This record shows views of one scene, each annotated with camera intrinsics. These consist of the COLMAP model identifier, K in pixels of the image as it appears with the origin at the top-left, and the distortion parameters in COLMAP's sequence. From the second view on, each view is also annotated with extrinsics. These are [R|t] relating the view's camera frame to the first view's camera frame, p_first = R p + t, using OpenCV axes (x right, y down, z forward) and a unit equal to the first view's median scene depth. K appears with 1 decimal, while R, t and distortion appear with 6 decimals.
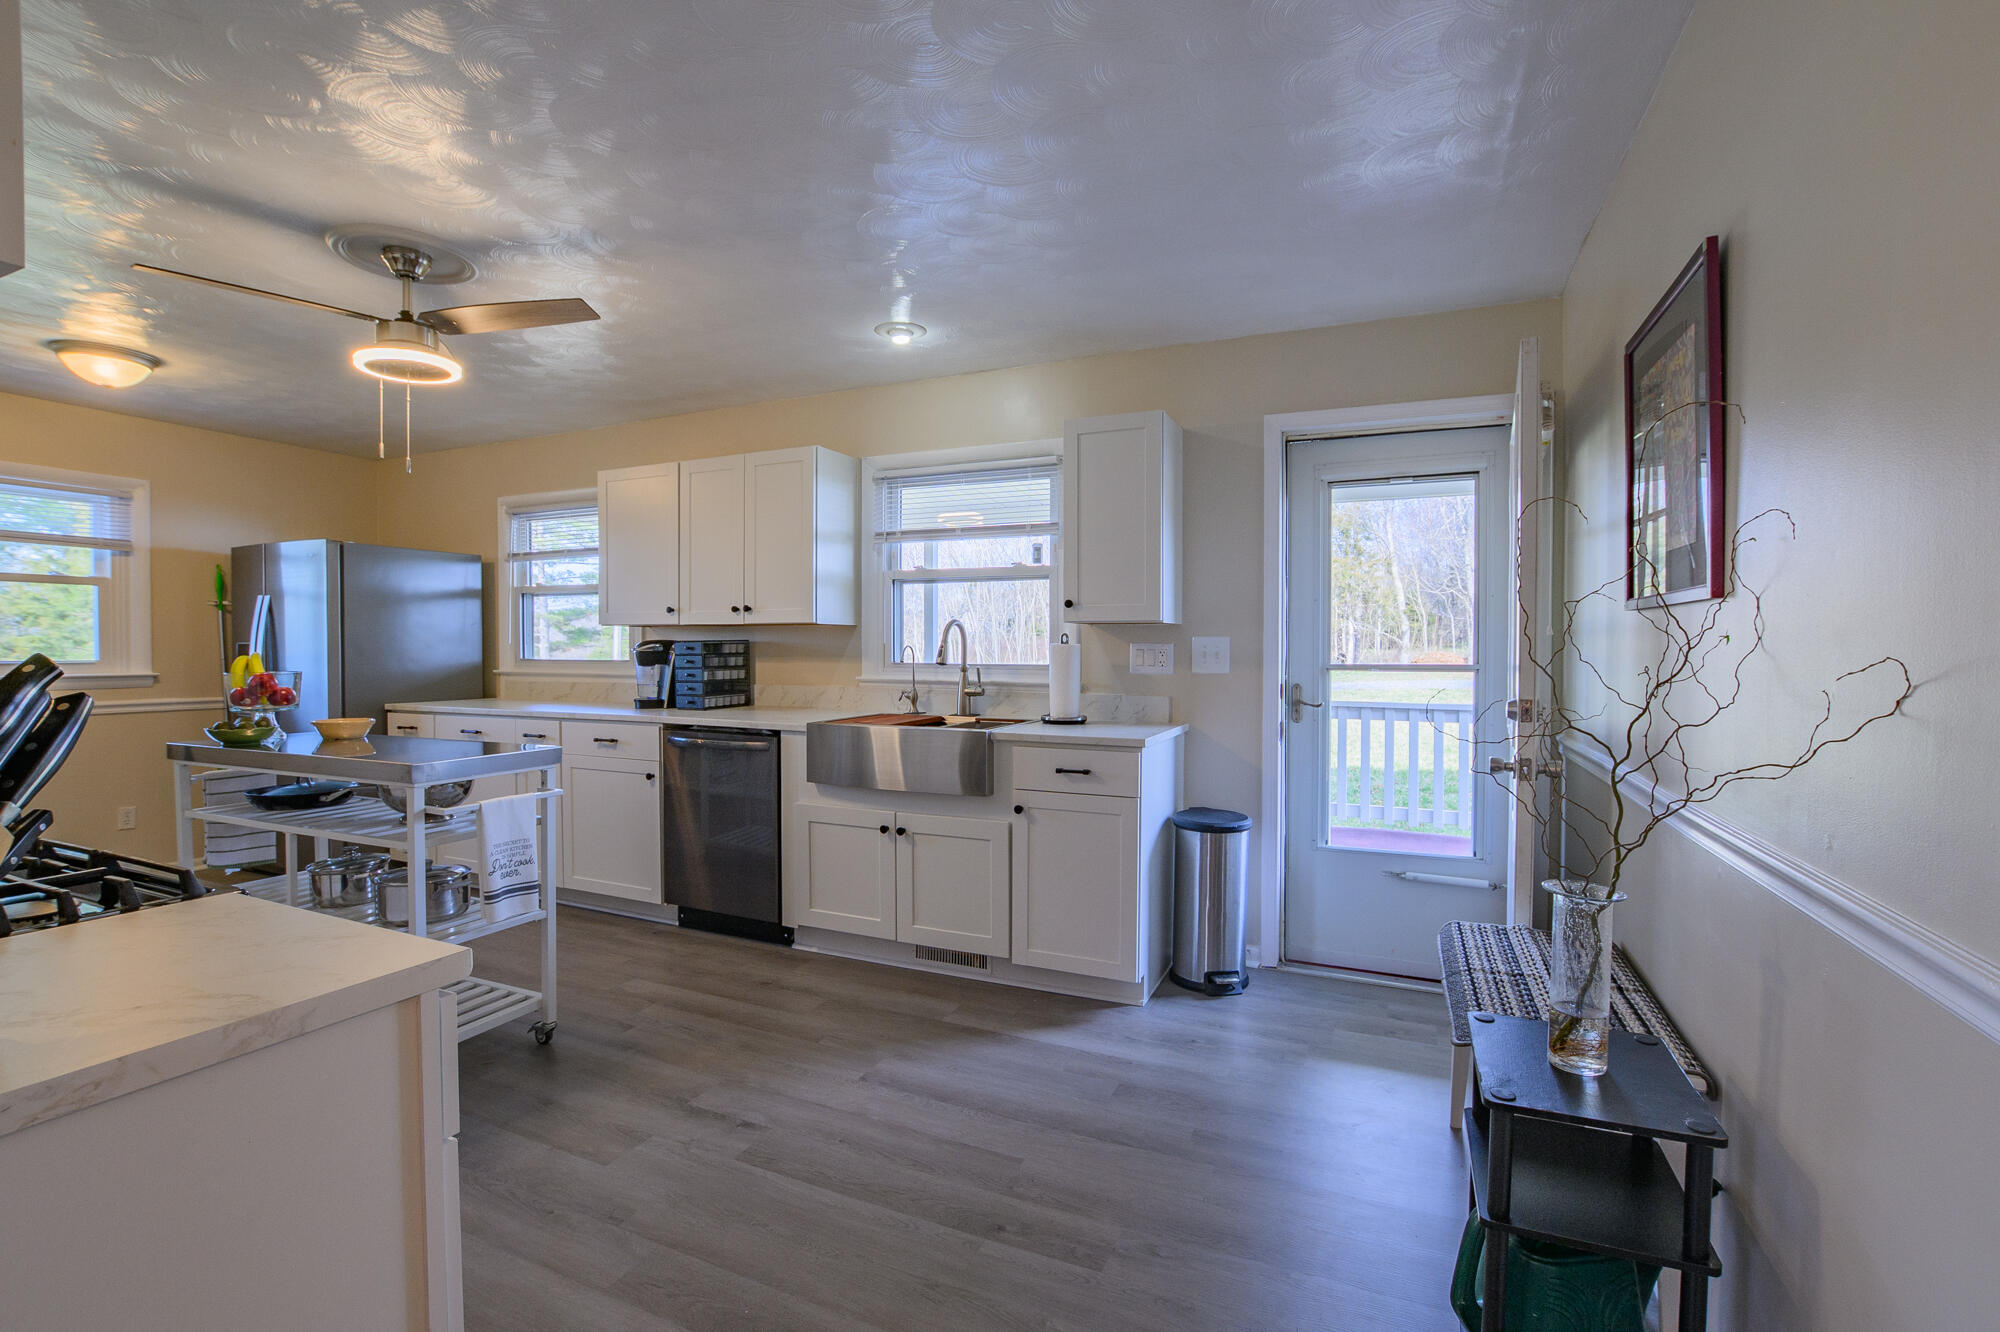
lens RADIAL K [[893.1, 0, 1004.5], [0, 893.1, 667.1], [0, 0, 1]] dist [-0.034374, 0.006306]
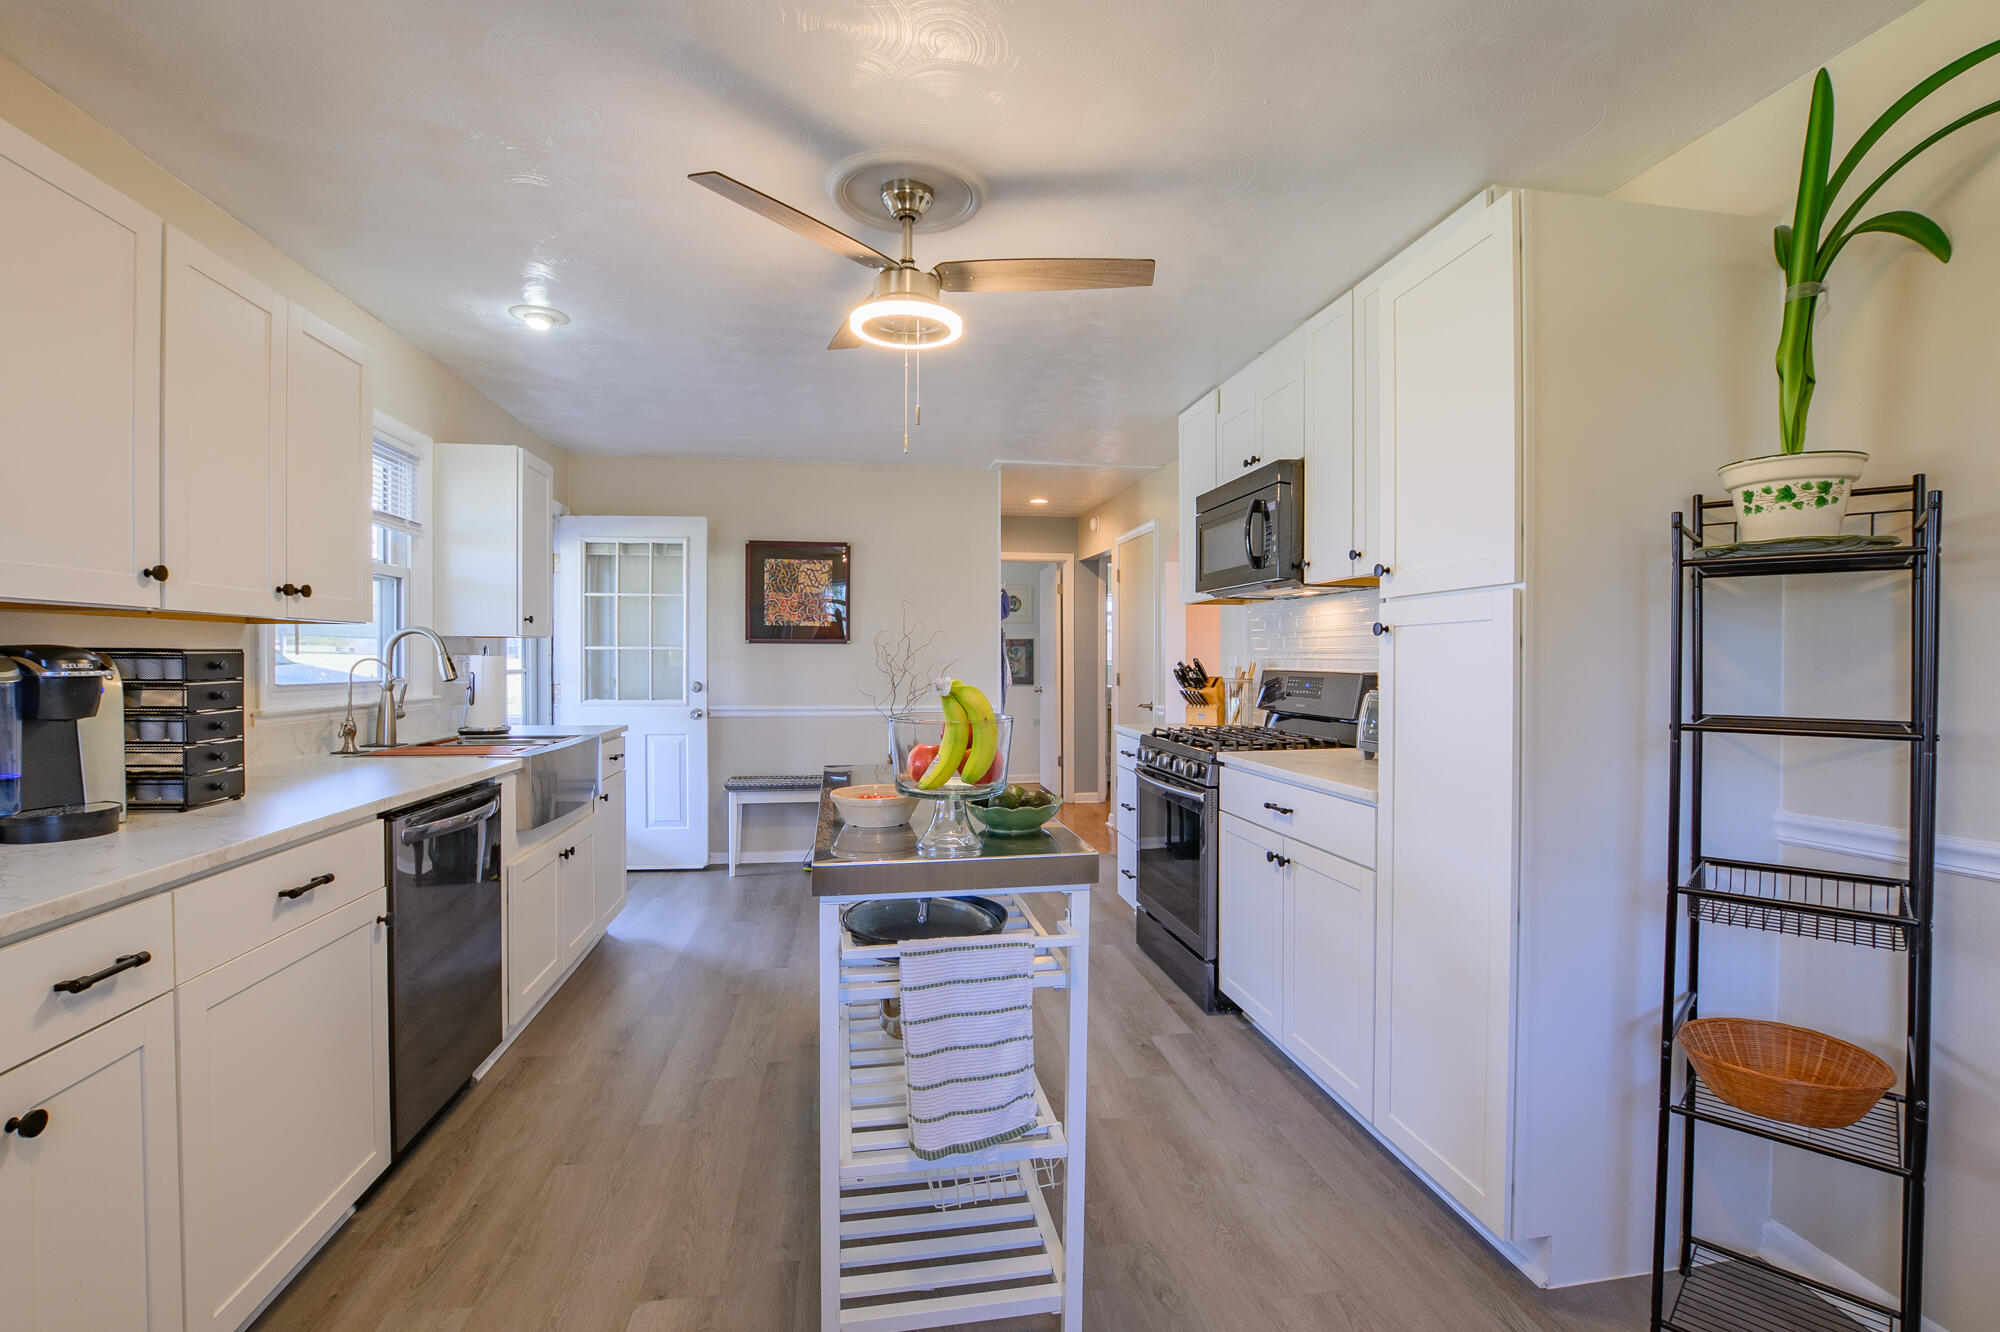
lens RADIAL K [[893.1, 0, 1001.3], [0, 893.1, 664.0], [0, 0, 1]] dist [-0.034374, 0.006306]
pose [[-0.554018, -0.009846, 0.832447, -1.057966], [0.018055, 0.999553, 0.023839, -0.029021], [-0.832309, 0.028237, -0.553592, 1.031857]]
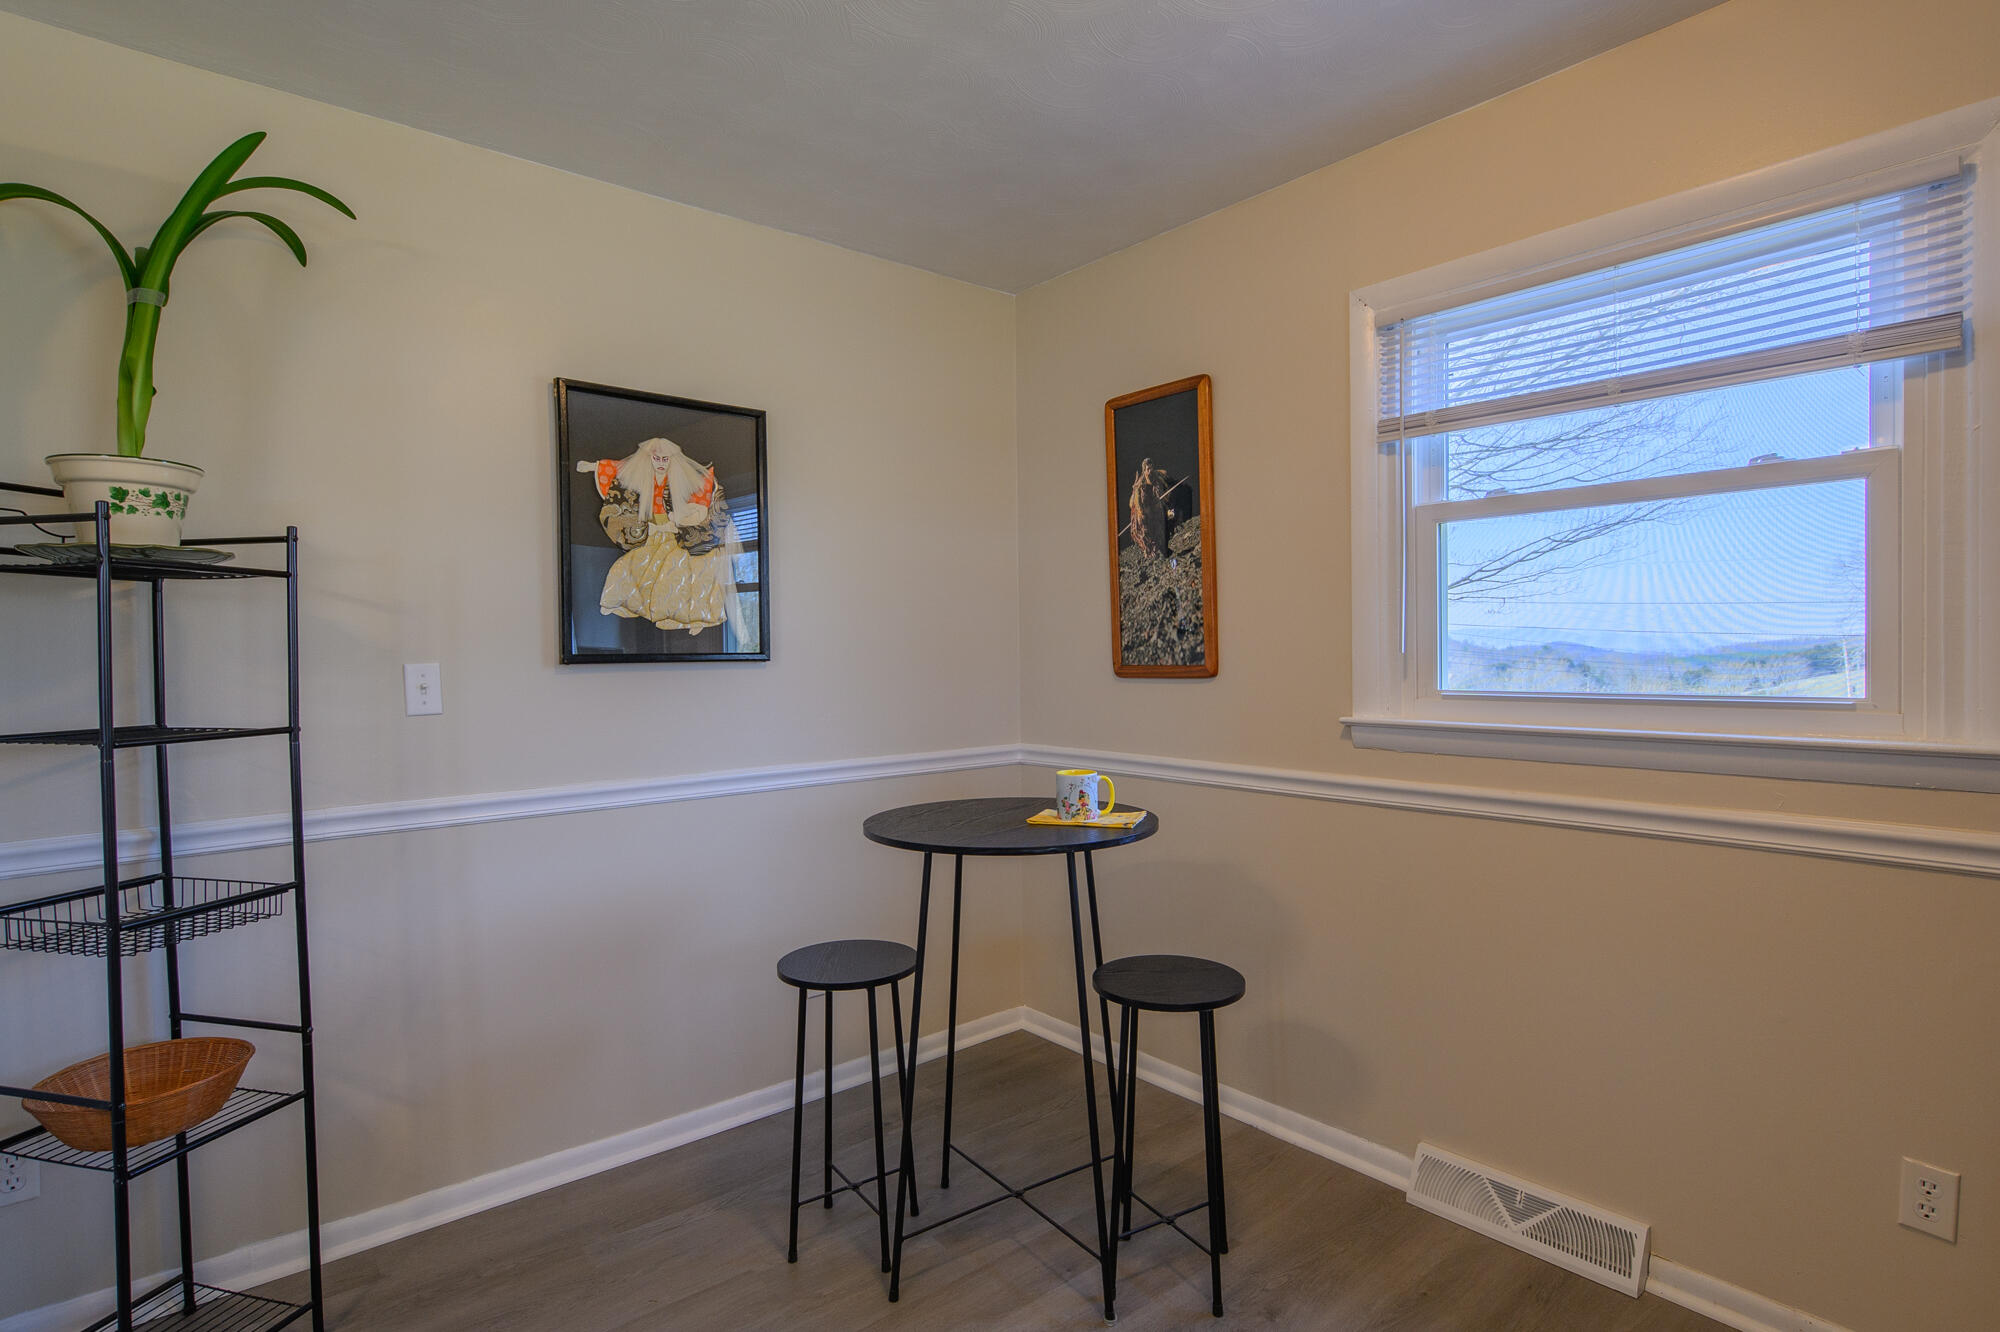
lens RADIAL K [[1048.4, 0, 945.2], [0, 1048.4, 672.3], [0, 0, 1]] dist [-0.027608, 0.007243]
pose [[-0.439740, 0.018728, -0.897930, -0.643225], [-0.012036, 0.999570, 0.026742, -0.029792], [0.898044, 0.022567, -0.439326, 1.037123]]
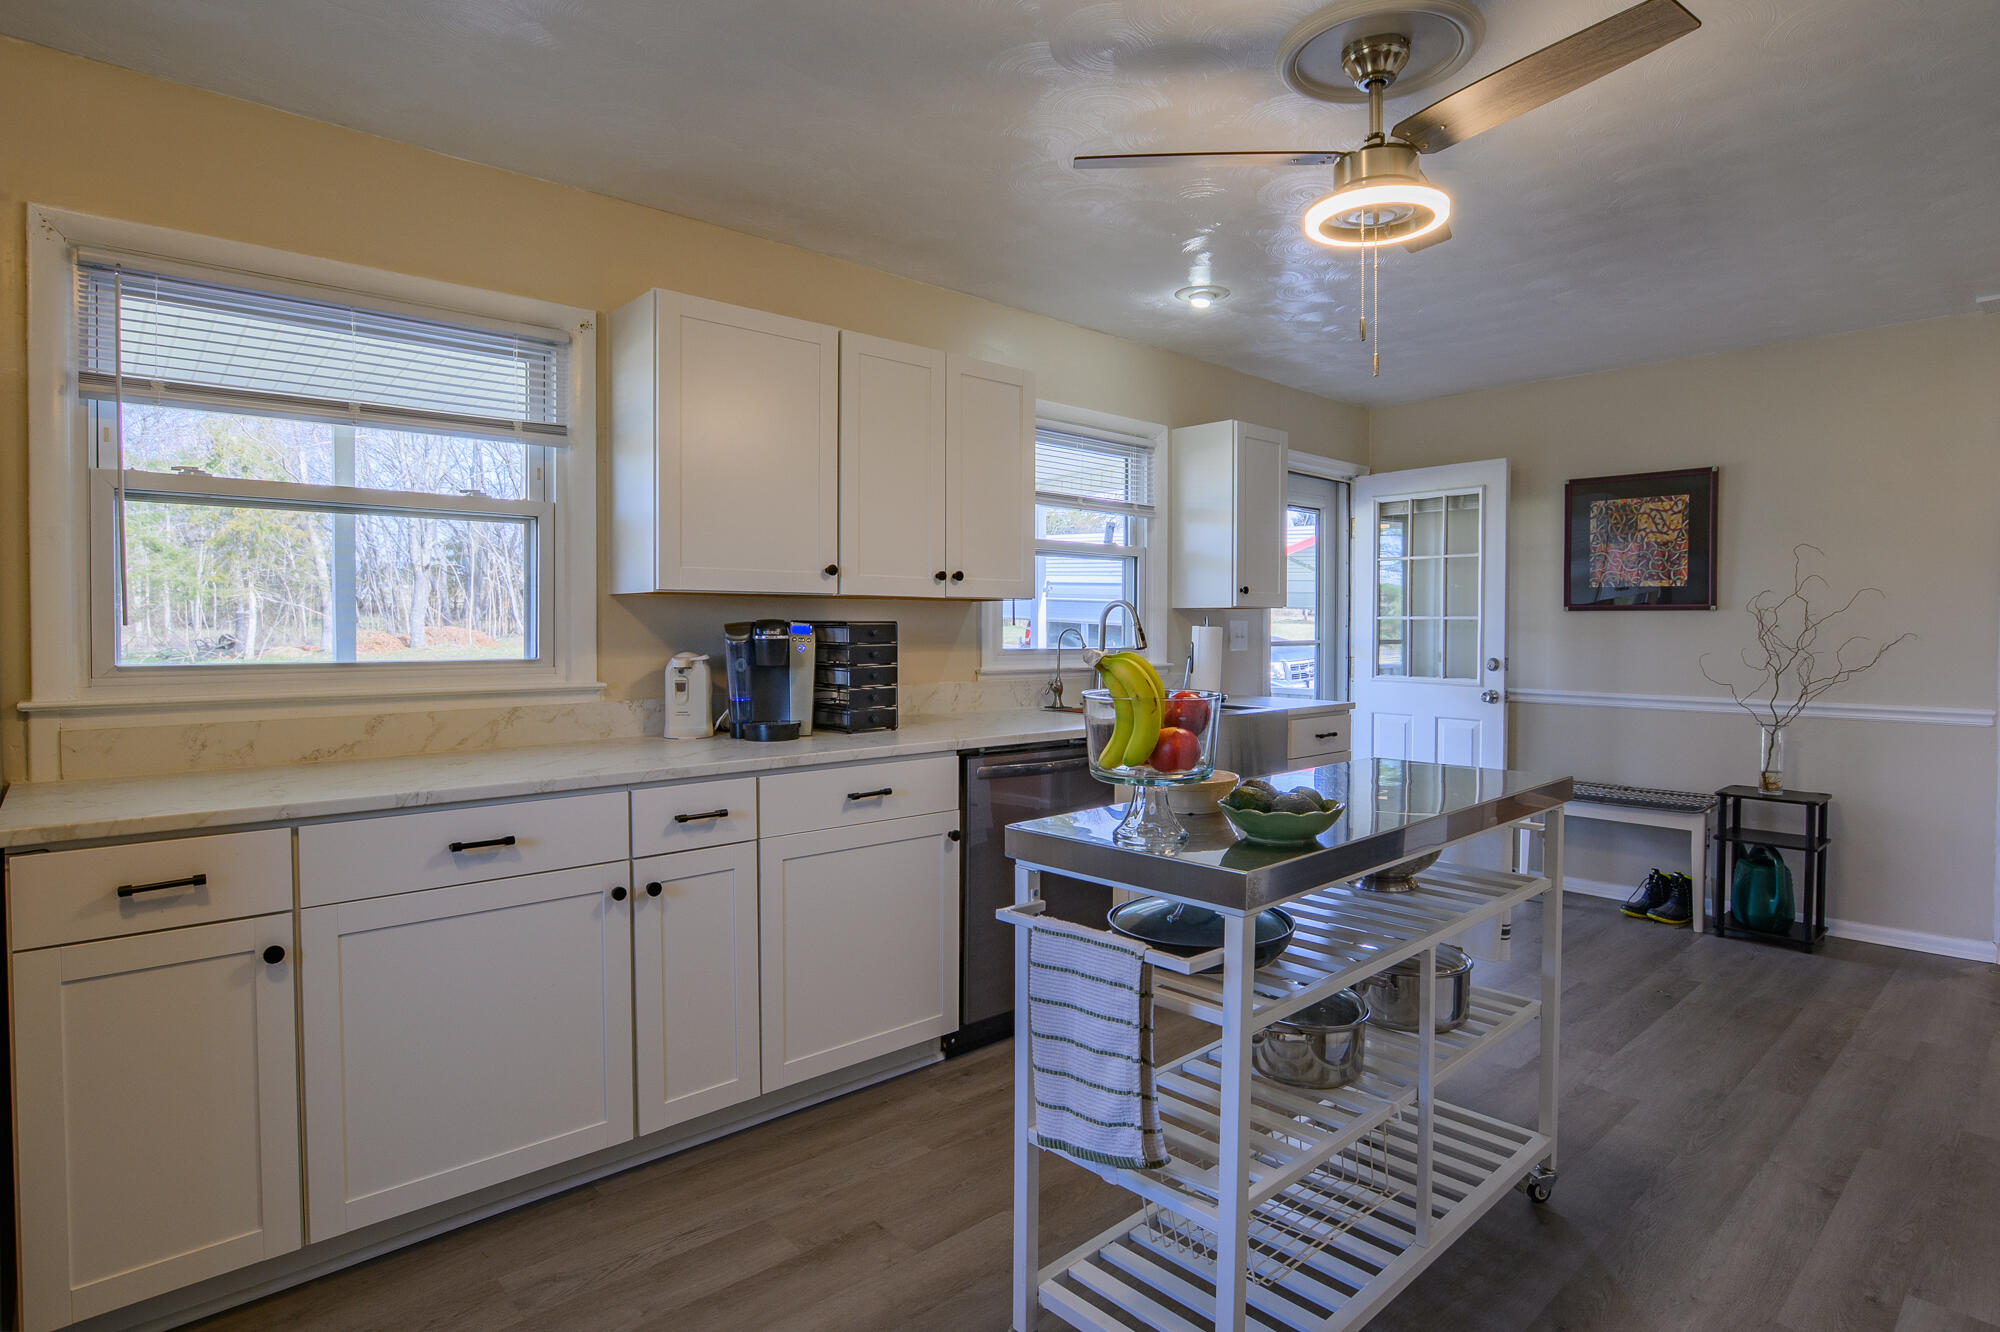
lens RADIAL K [[1048.4, 0, 1014.8], [0, 1048.4, 648.3], [0, 0, 1]] dist [-0.027608, 0.007243]
pose [[0.391269, -0.021043, 0.920036, -1.126865], [0.021225, 0.999679, 0.013838, -0.021552], [-0.920032, 0.014113, 0.391590, 0.697010]]
